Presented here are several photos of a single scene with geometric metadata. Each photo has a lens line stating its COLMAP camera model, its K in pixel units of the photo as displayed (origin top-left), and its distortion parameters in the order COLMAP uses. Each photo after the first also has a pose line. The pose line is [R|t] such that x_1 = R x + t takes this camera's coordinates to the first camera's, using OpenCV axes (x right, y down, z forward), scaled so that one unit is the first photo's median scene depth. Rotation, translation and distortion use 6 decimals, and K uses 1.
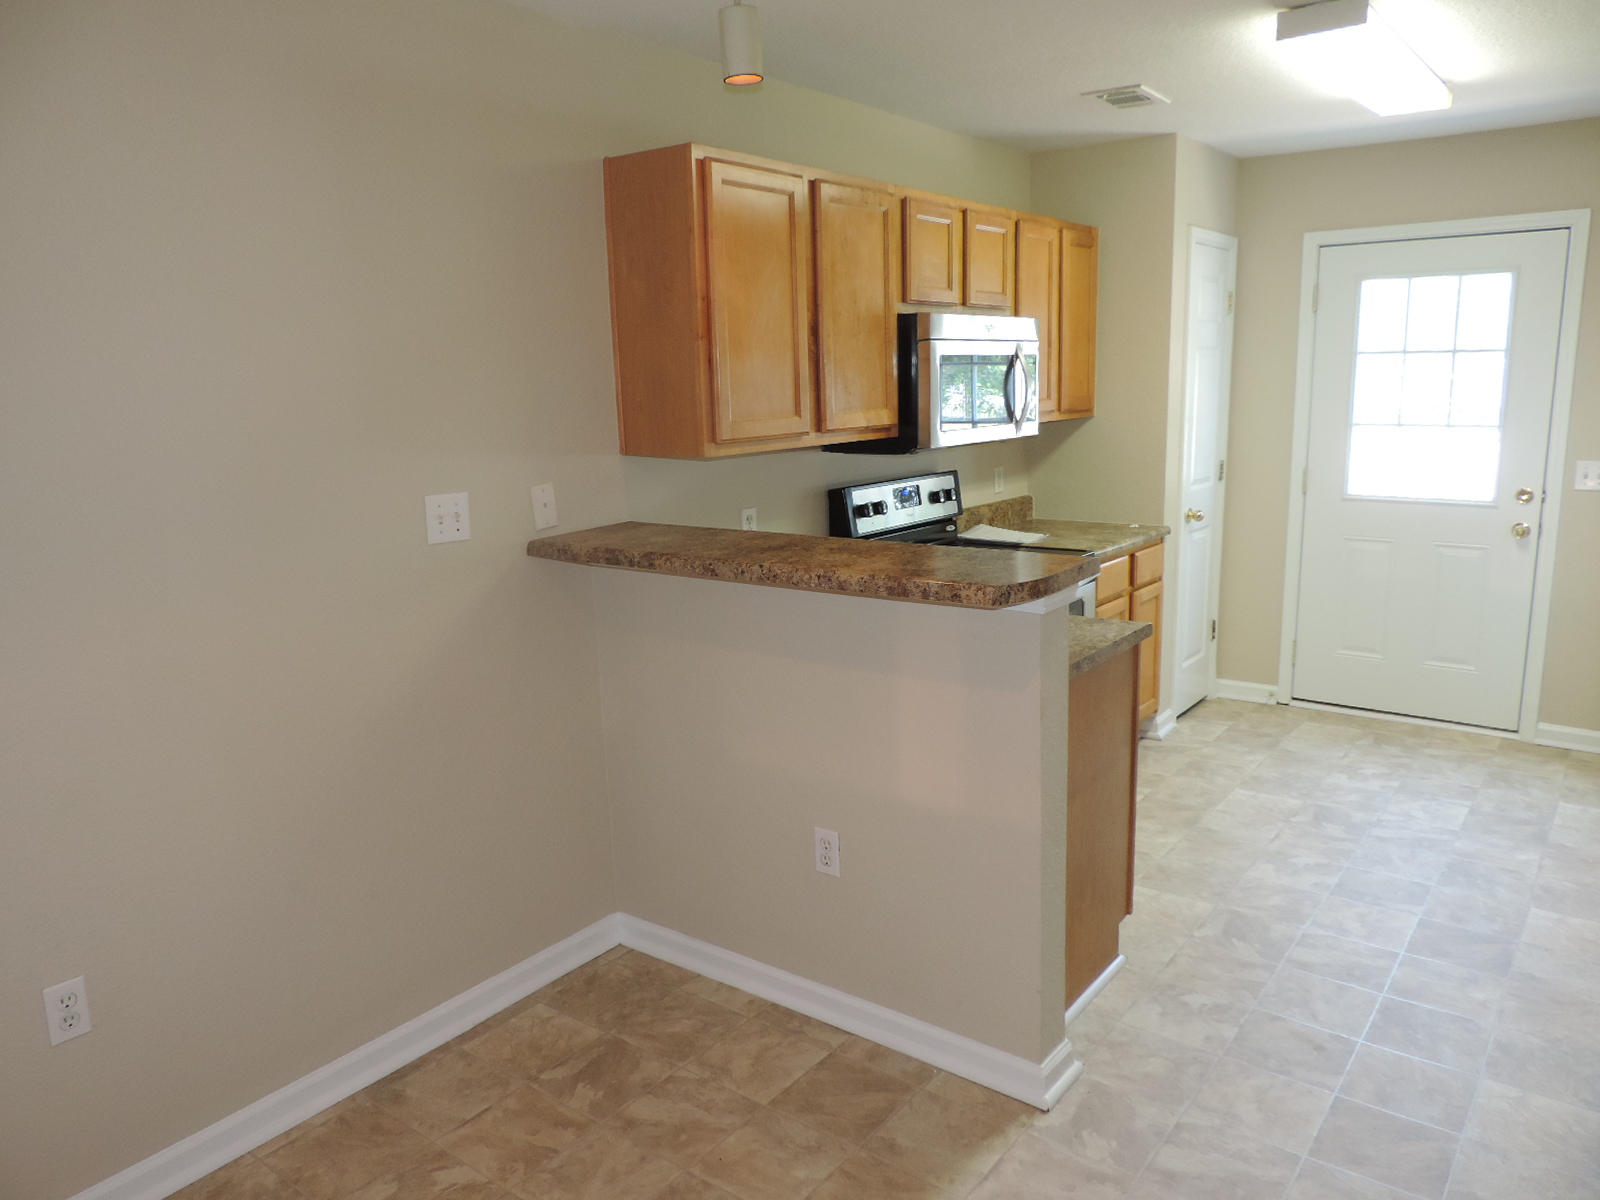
lens RADIAL K [[1148.9, 0, 800.0], [0, 1148.9, 600.0], [0, 0, 1]] dist [-0.007324, -0.009505]
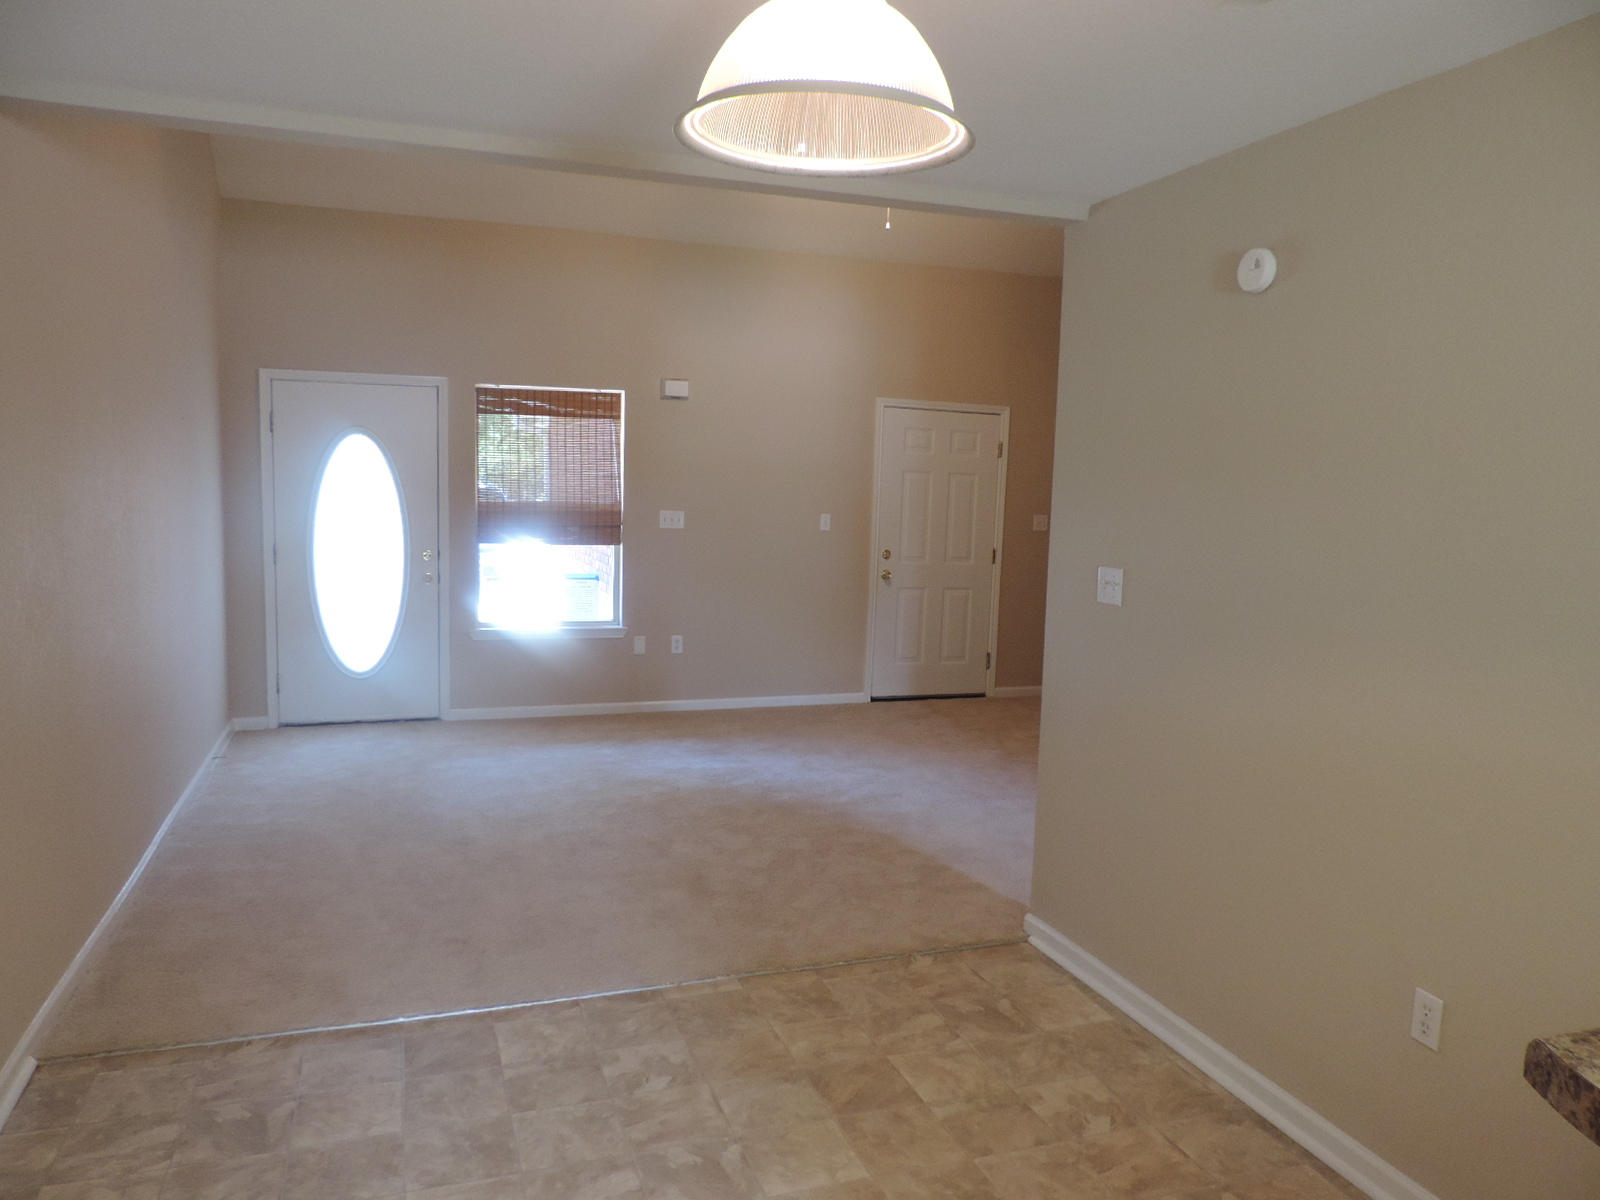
lens RADIAL K [[1152.1, 0, 803.4], [0, 1152.1, 593.2], [0, 0, 1]] dist [-0.007415, -0.004425]
pose [[-0.547530, 0.096391, -0.831215, 0.794596], [-0.172902, 0.958875, 0.225087, -0.242589], [0.818728, 0.266960, -0.508347, 1.123148]]
